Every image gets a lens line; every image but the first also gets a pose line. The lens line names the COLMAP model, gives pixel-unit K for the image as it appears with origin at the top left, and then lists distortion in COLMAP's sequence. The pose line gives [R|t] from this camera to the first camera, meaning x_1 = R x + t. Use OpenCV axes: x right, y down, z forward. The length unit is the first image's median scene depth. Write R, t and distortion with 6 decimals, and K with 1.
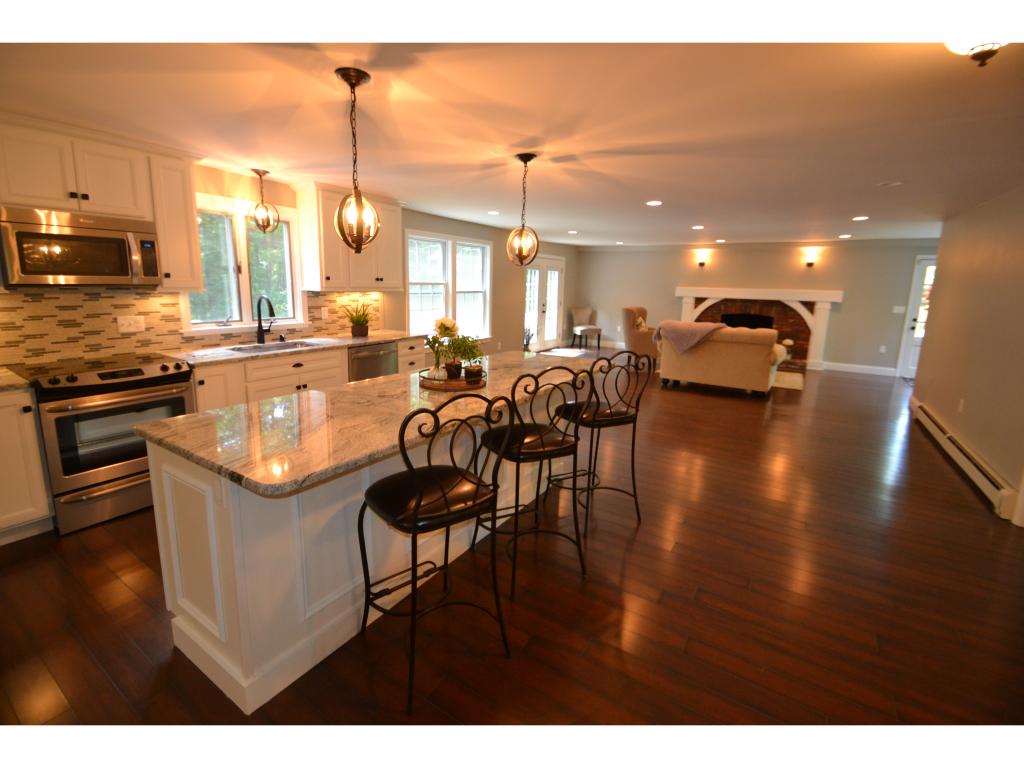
lens RADIAL K [[454.4, 0, 494.7], [0, 454.4, 363.9], [0, 0, 1]] dist [0.004588, -0.010512]
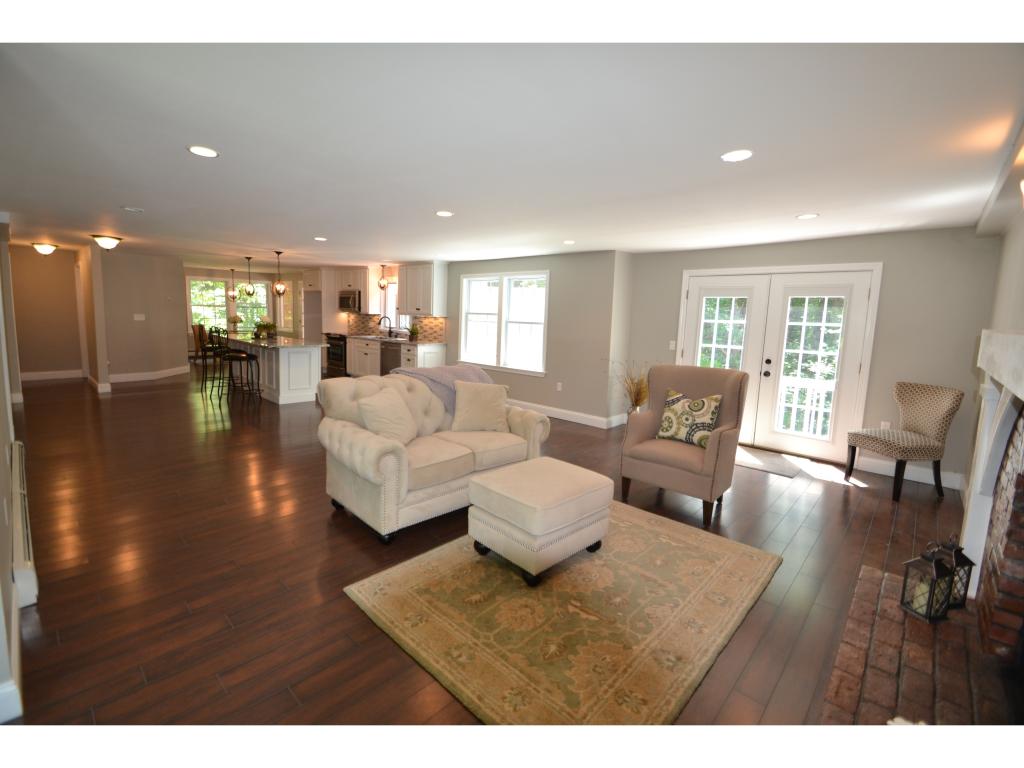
lens RADIAL K [[454.4, 0, 498.4], [0, 454.4, 367.6], [0, 0, 1]] dist [0.004588, -0.010512]
pose [[-0.169705, 0.090197, -0.981359, 1.621241], [-0.210471, 0.969510, 0.125505, -0.293672], [0.962758, 0.227847, -0.145547, 1.856951]]
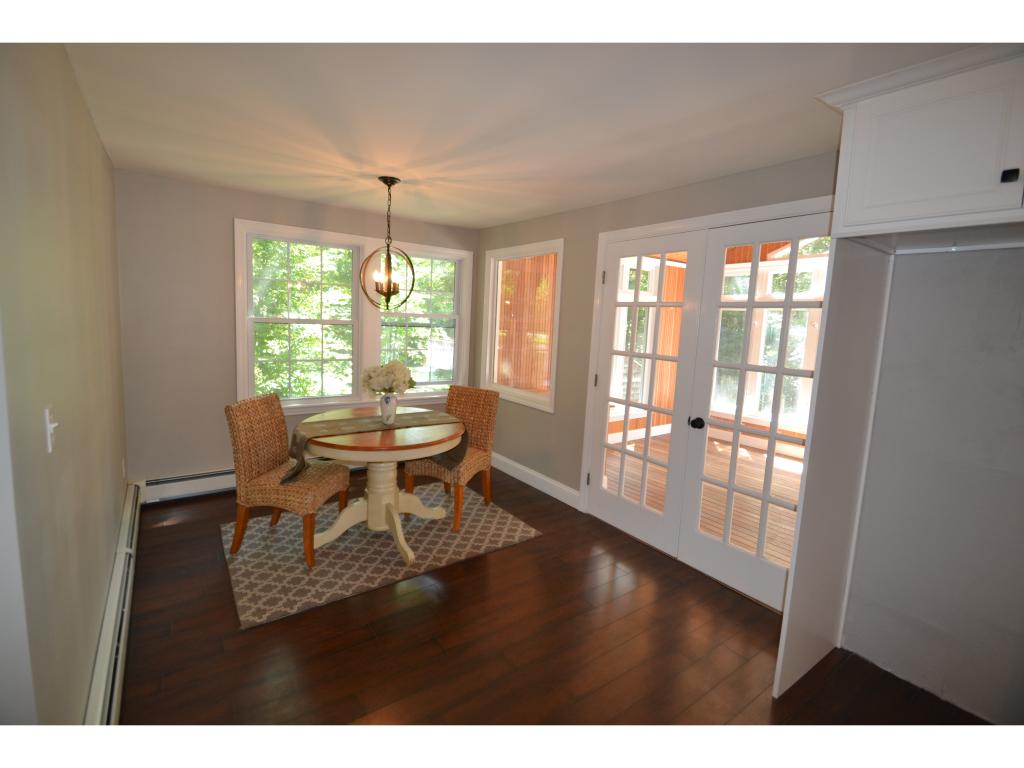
lens RADIAL K [[454.4, 0, 507.6], [0, 454.4, 377.8], [0, 0, 1]] dist [0.004588, -0.010512]
pose [[-0.345583, 0.078337, -0.935113, -0.285694], [-0.216315, 0.963021, 0.160617, -0.042783], [0.913116, 0.257785, -0.315858, 0.206154]]
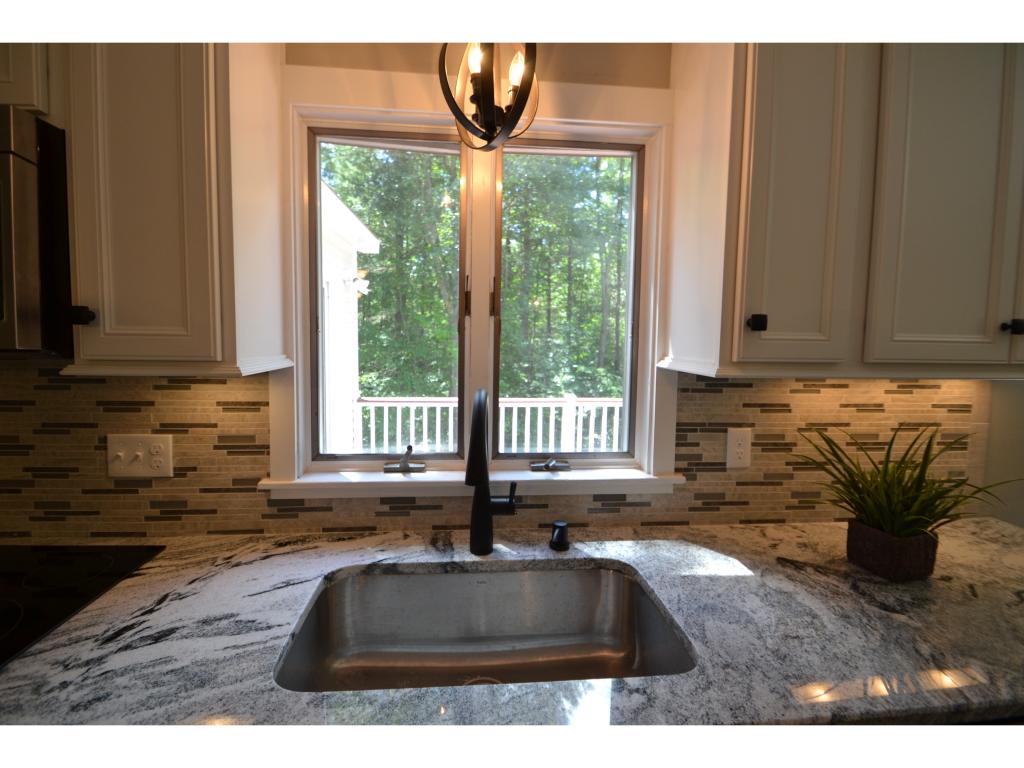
lens RADIAL K [[454.4, 0, 497.0], [0, 454.4, 365.4], [0, 0, 1]] dist [0.004588, -0.010512]
pose [[0.614149, 0.040395, -0.788155, -0.279615], [-0.138853, 0.988641, -0.057527, -0.142760], [0.776879, 0.144768, 0.612782, 0.798119]]
